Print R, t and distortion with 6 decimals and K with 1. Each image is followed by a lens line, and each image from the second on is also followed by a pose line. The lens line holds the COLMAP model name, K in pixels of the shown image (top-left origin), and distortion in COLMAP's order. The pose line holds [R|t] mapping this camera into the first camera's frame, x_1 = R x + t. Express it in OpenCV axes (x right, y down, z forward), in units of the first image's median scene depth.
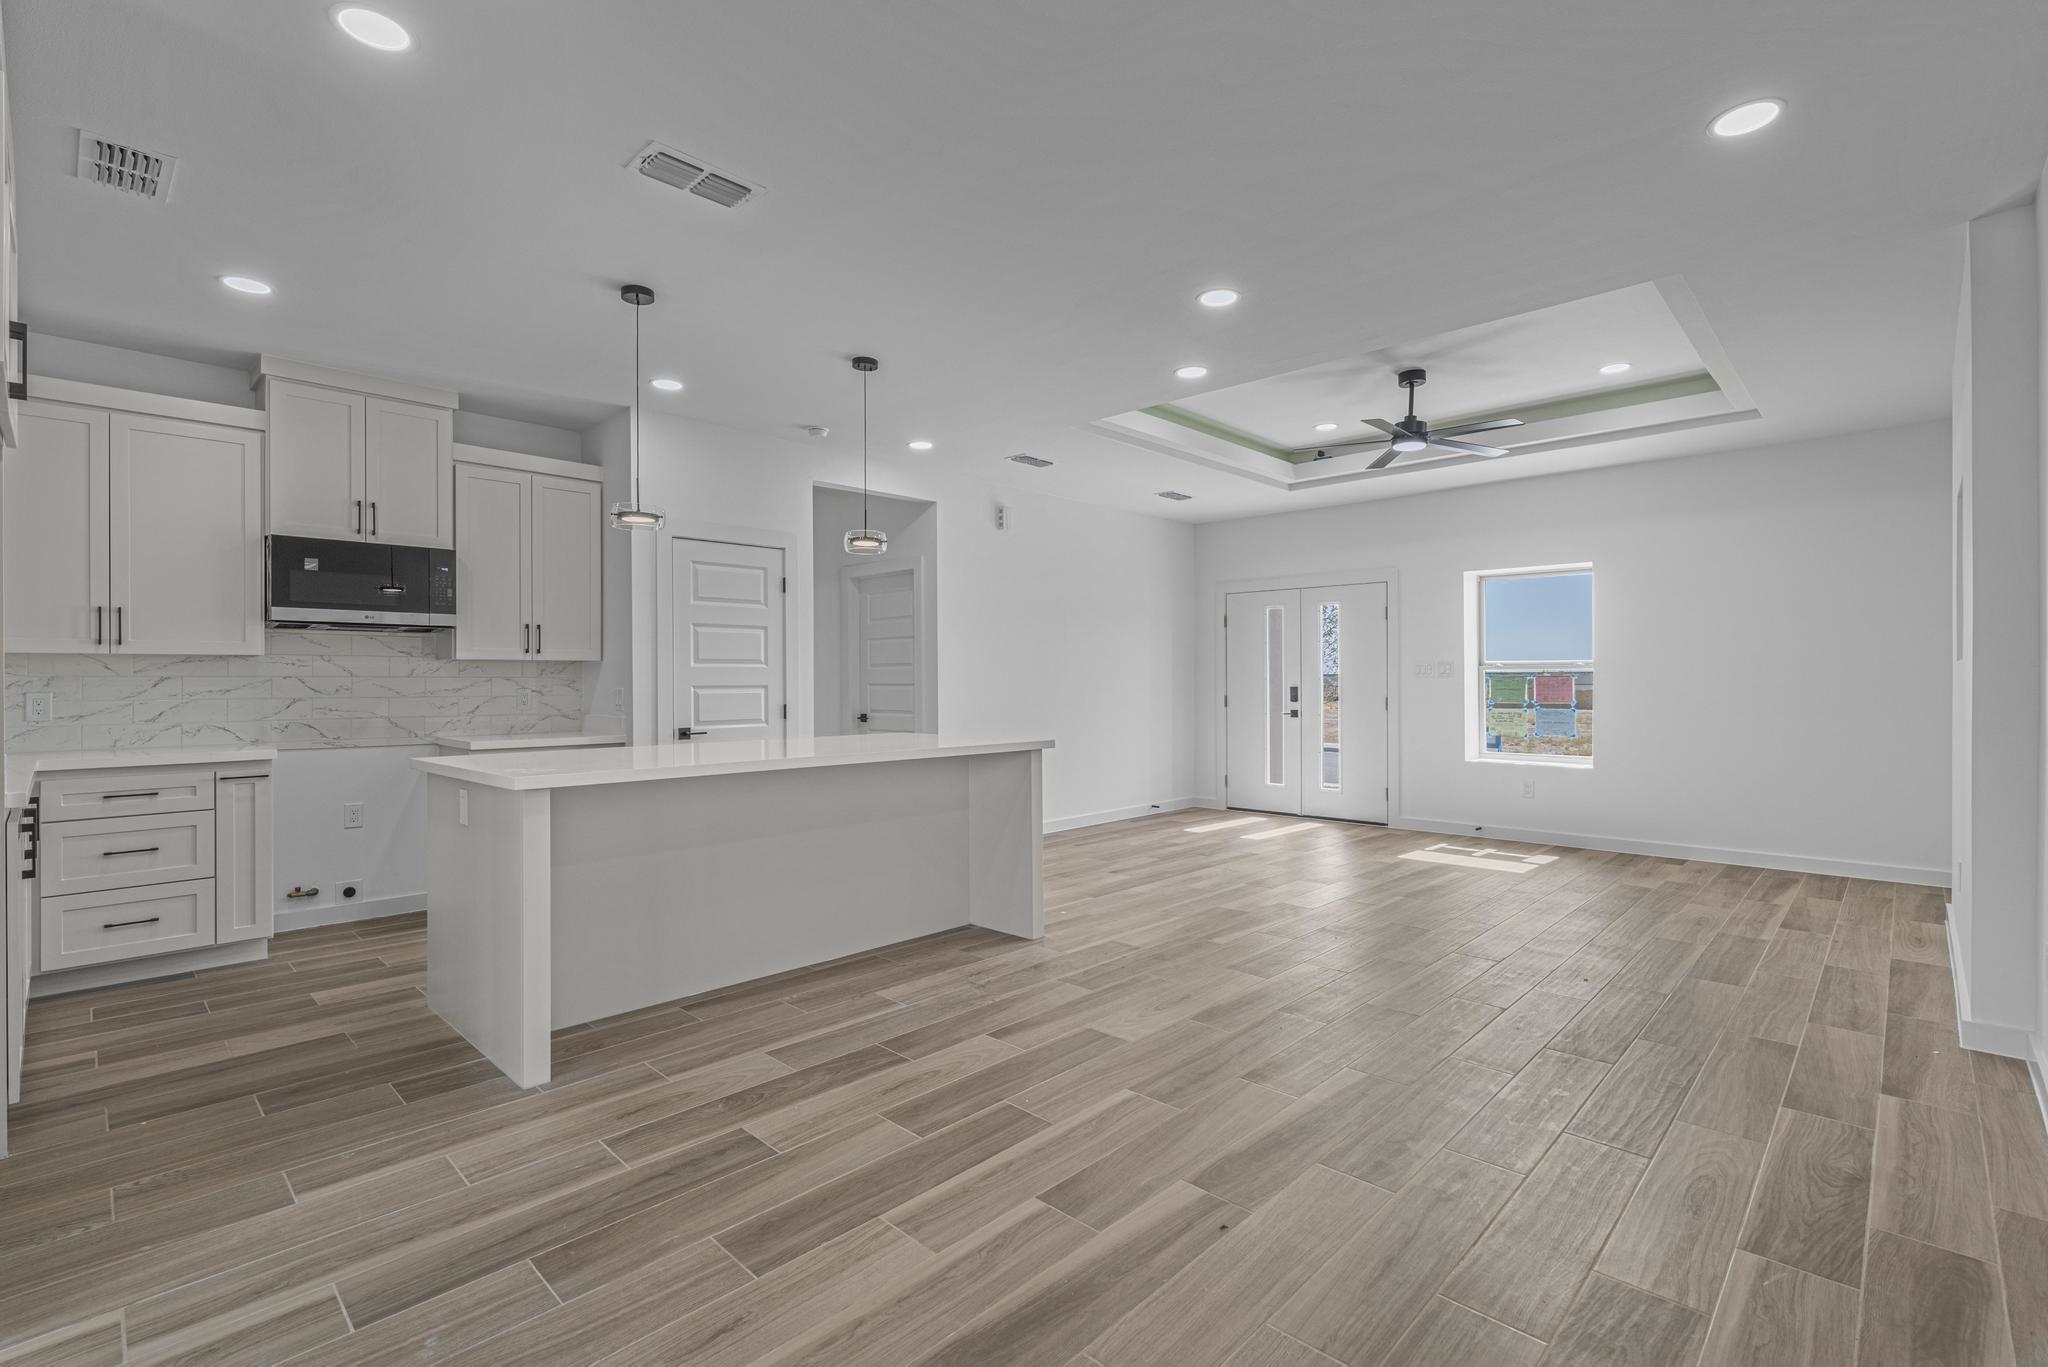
lens RADIAL K [[930.8, 0, 1021.5], [0, 930.8, 670.3], [0, 0, 1]] dist [-0.002511, 0.001772]
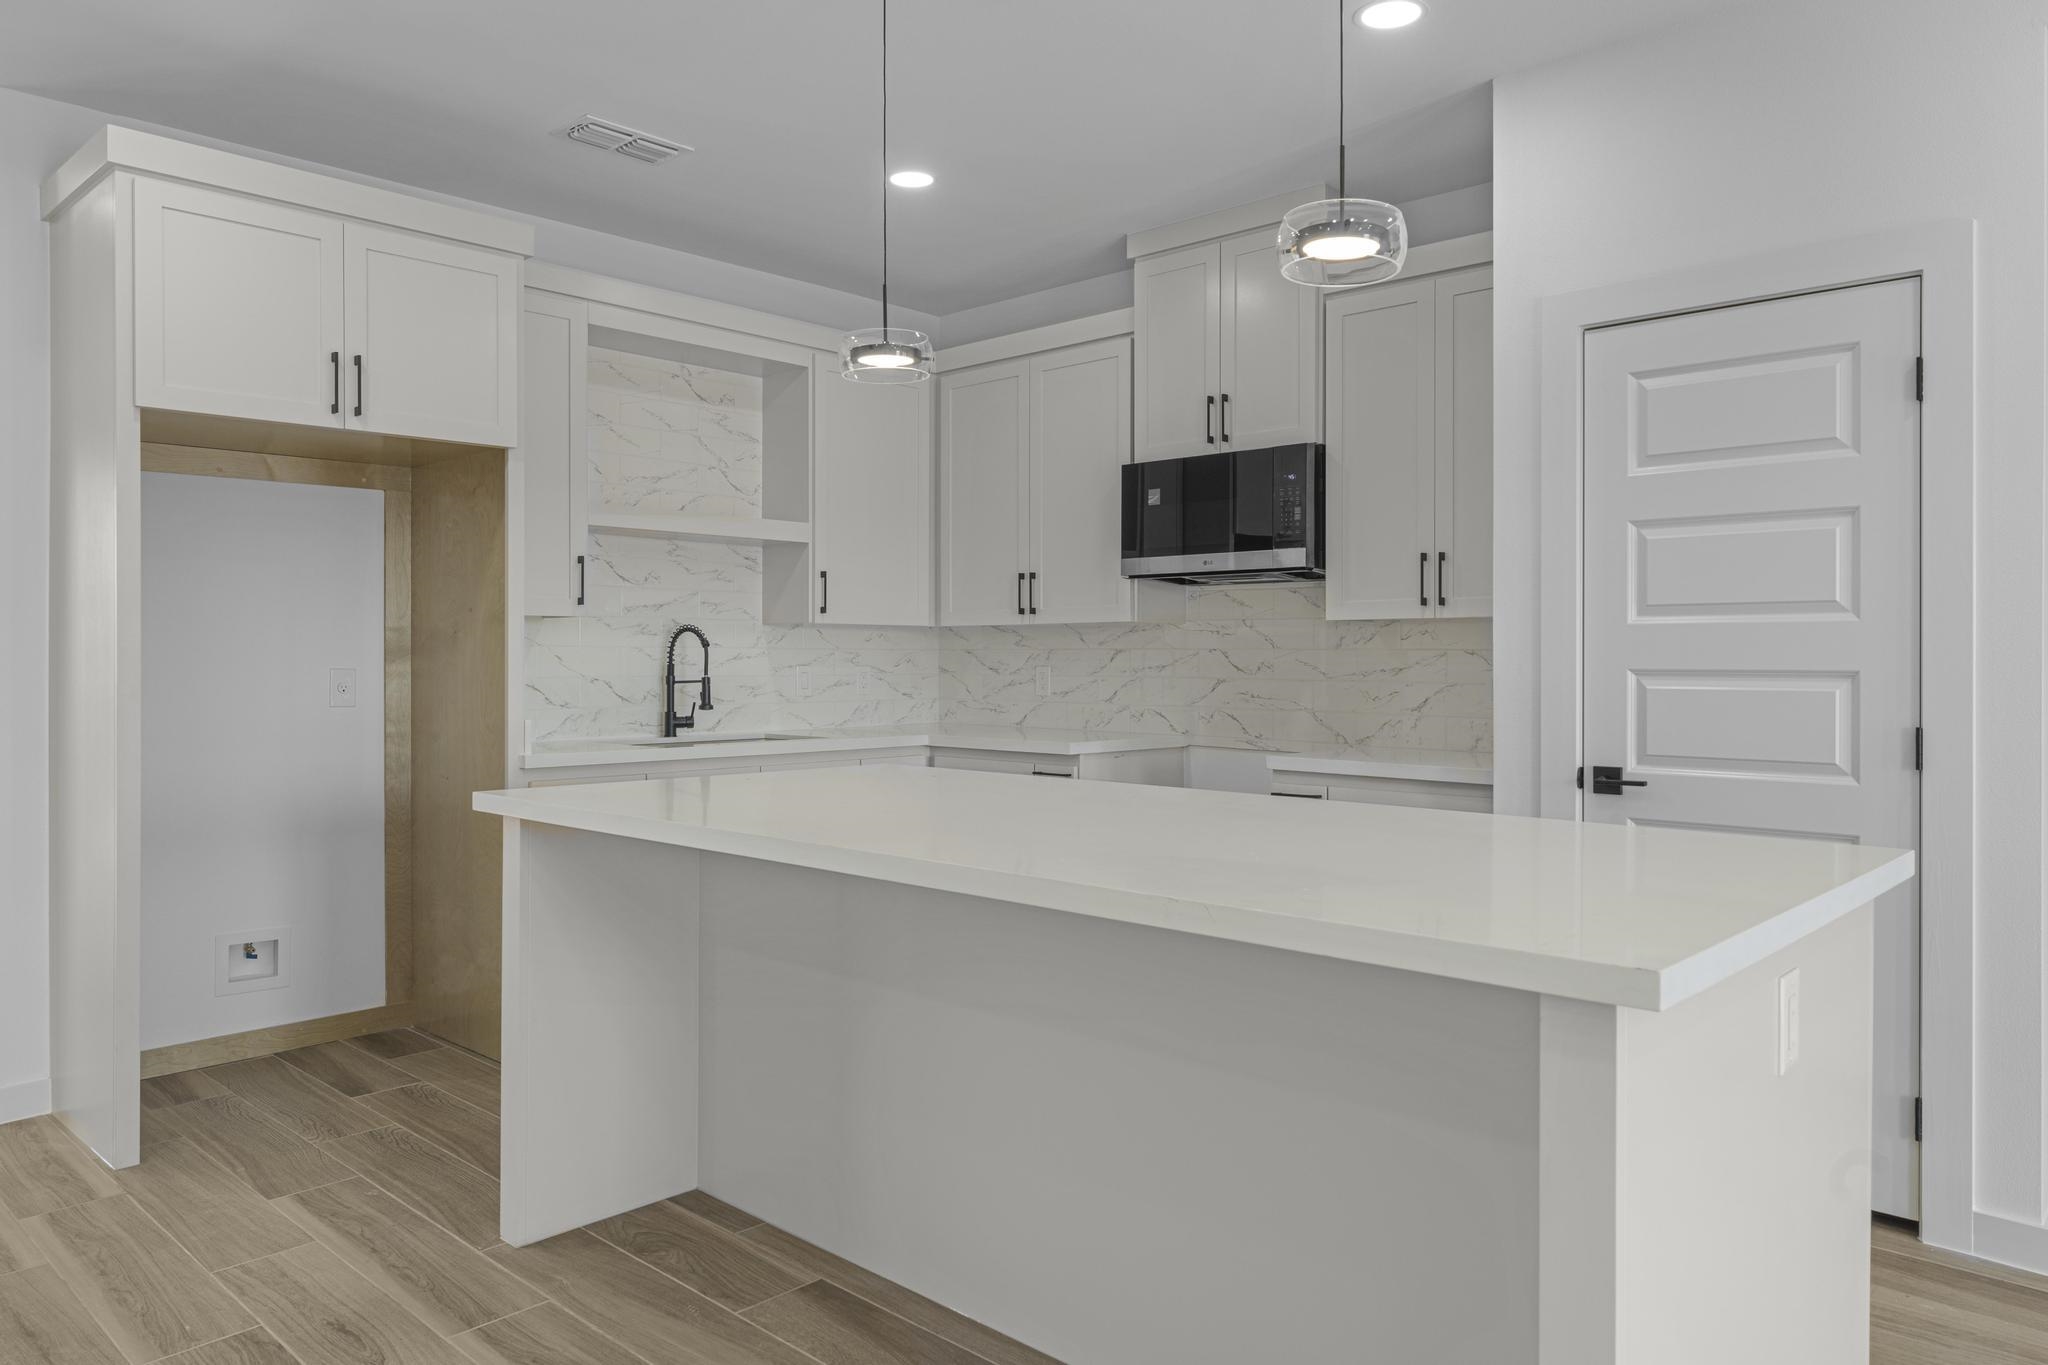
lens RADIAL K [[1389.2, 0, 1025.9], [0, 1389.2, 634.9], [0, 0, 1]] dist [0.006263, -0.001884]
pose [[0.013597, -0.010477, -0.999853, 0.320352], [0.010030, 0.999896, -0.010341, 0.005578], [0.999857, -0.009888, 0.013701, 0.840776]]
